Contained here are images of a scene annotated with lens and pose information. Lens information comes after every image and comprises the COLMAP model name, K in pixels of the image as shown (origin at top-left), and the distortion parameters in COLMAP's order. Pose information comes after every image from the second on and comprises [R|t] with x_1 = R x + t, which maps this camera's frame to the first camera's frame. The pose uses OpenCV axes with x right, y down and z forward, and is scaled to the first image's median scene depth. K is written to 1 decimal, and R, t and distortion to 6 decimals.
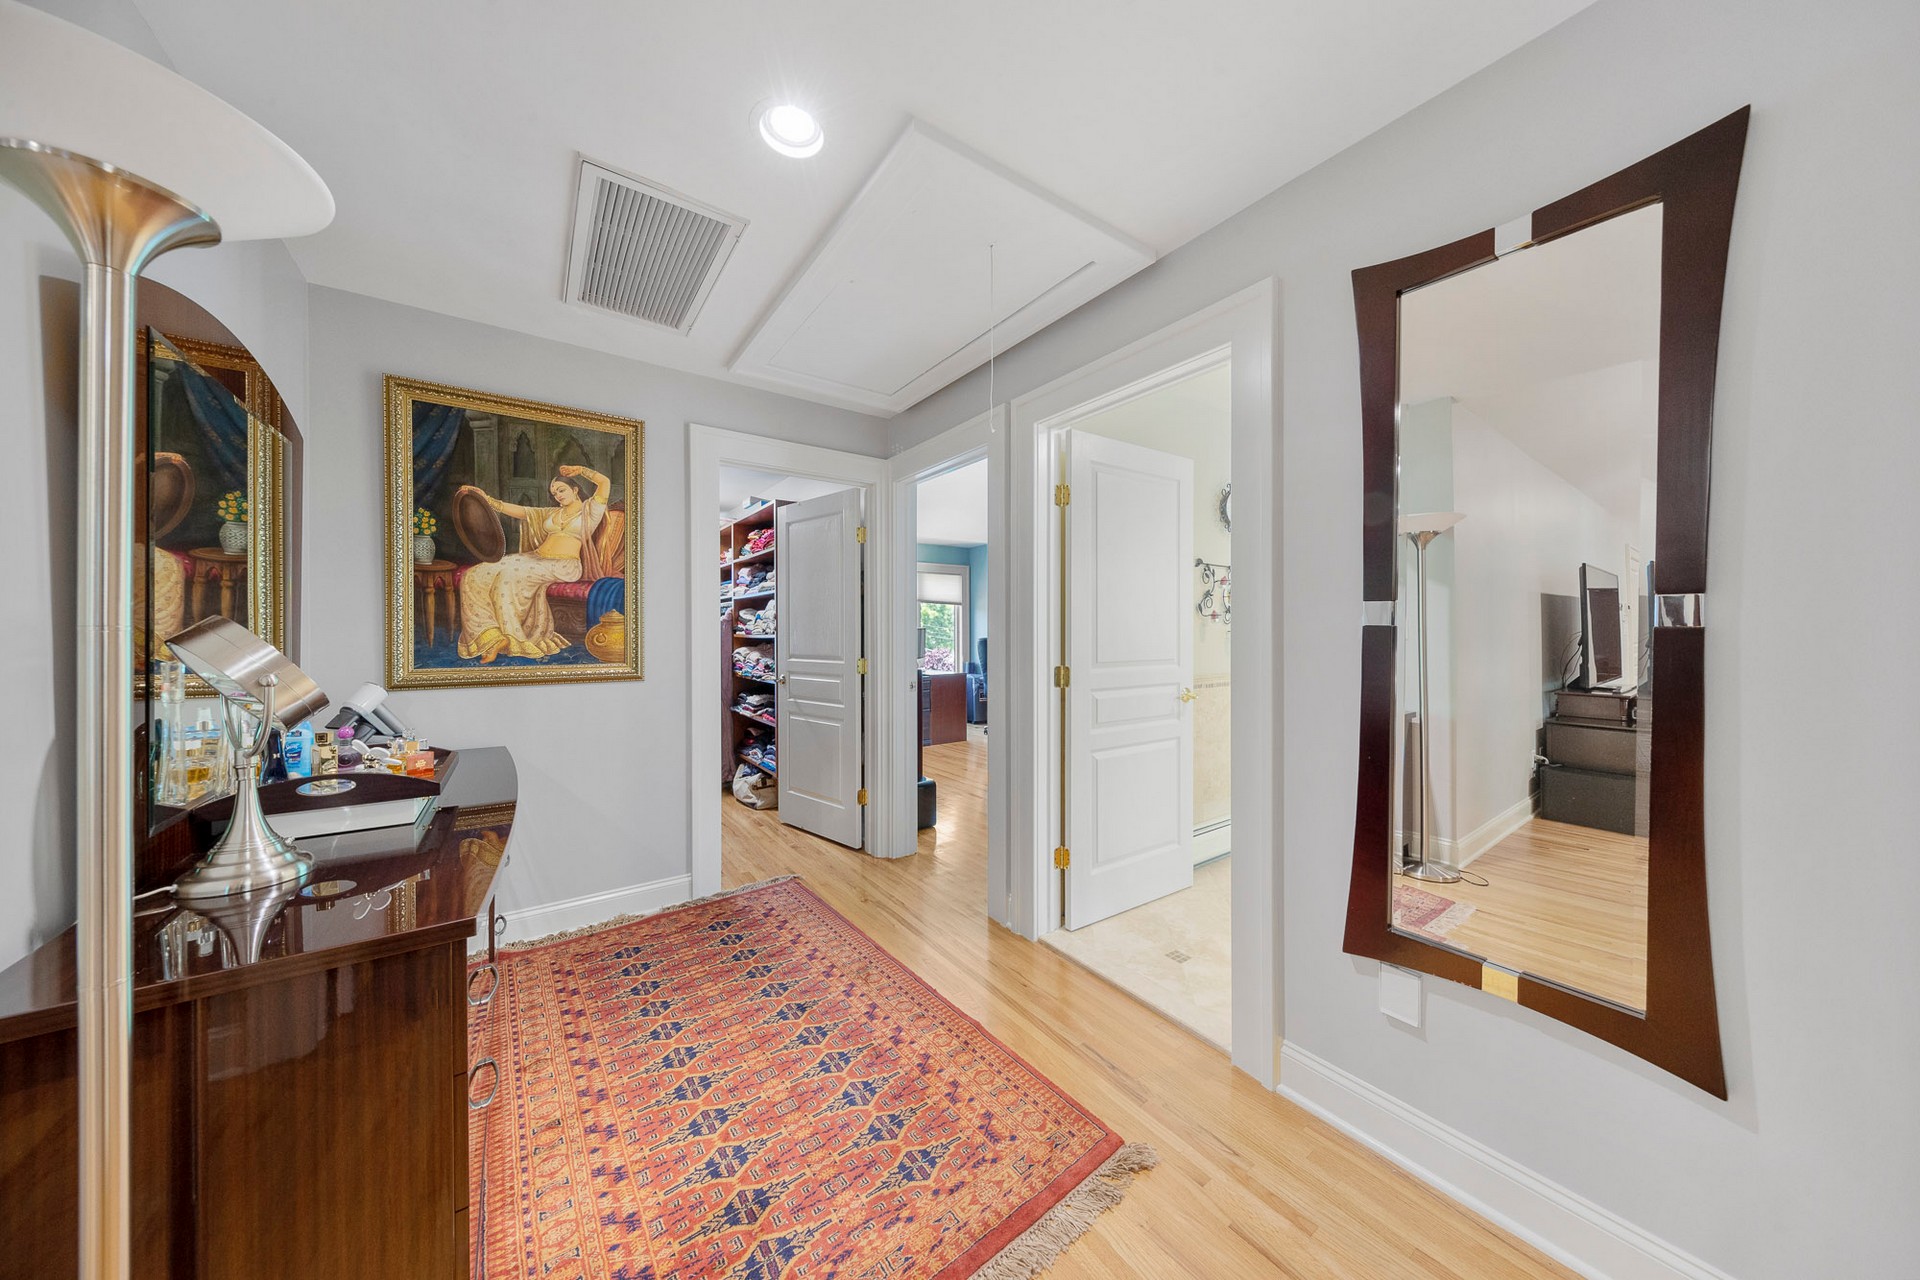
lens RADIAL K [[609.0, 0, 961.1], [0, 609.0, 638.5], [0, 0, 1]] dist [0.001661, -0.000040]
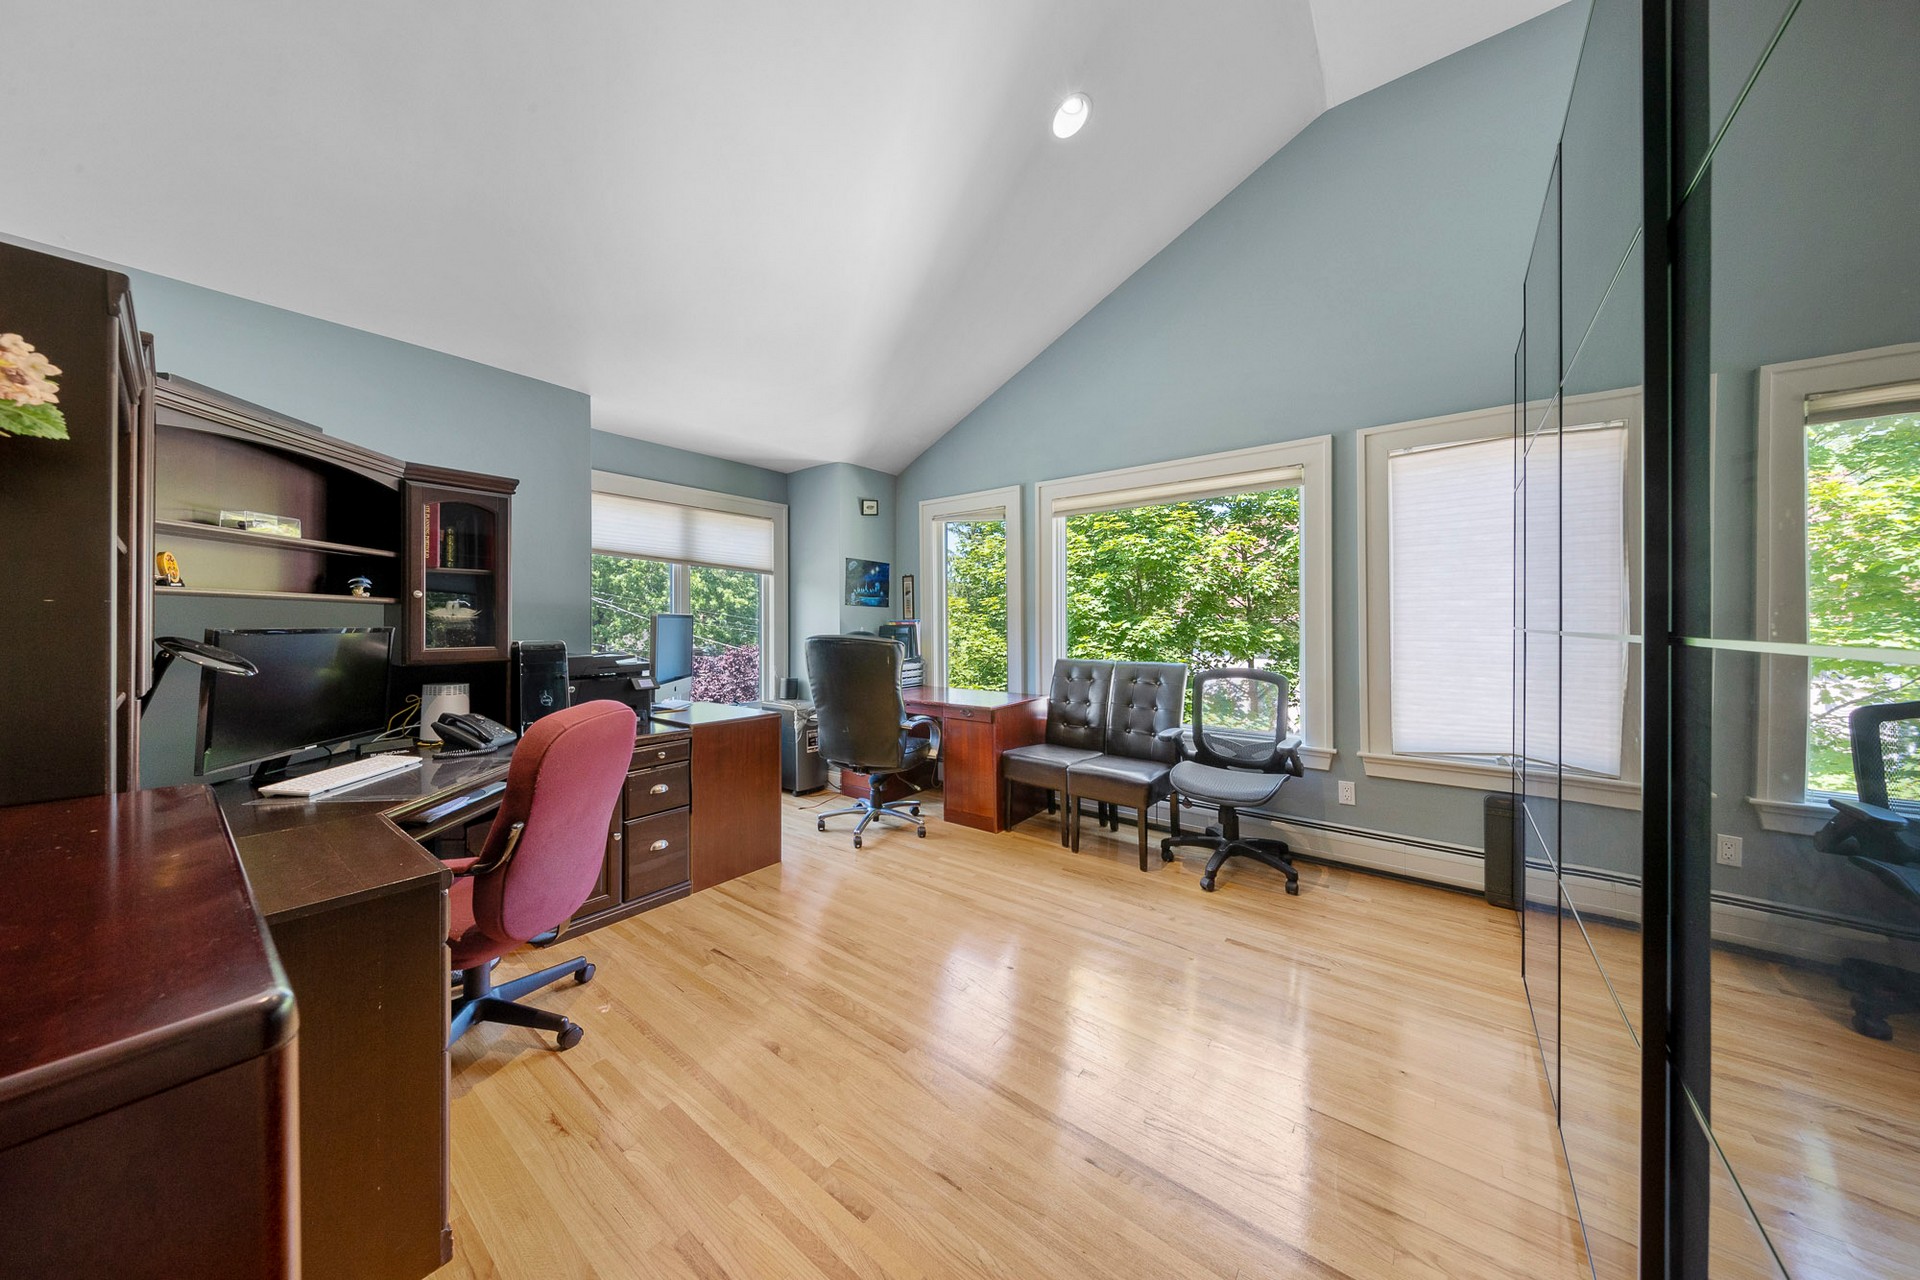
lens RADIAL K [[609.0, 0, 959.5], [0, 609.0, 627.3], [0, 0, 1]] dist [0.001661, -0.000040]
pose [[0.958925, 0.003374, 0.283641, 0.007393], [-0.003778, 0.999992, 0.000875, -0.003742], [-0.283636, -0.001911, 0.958930, 0.474840]]
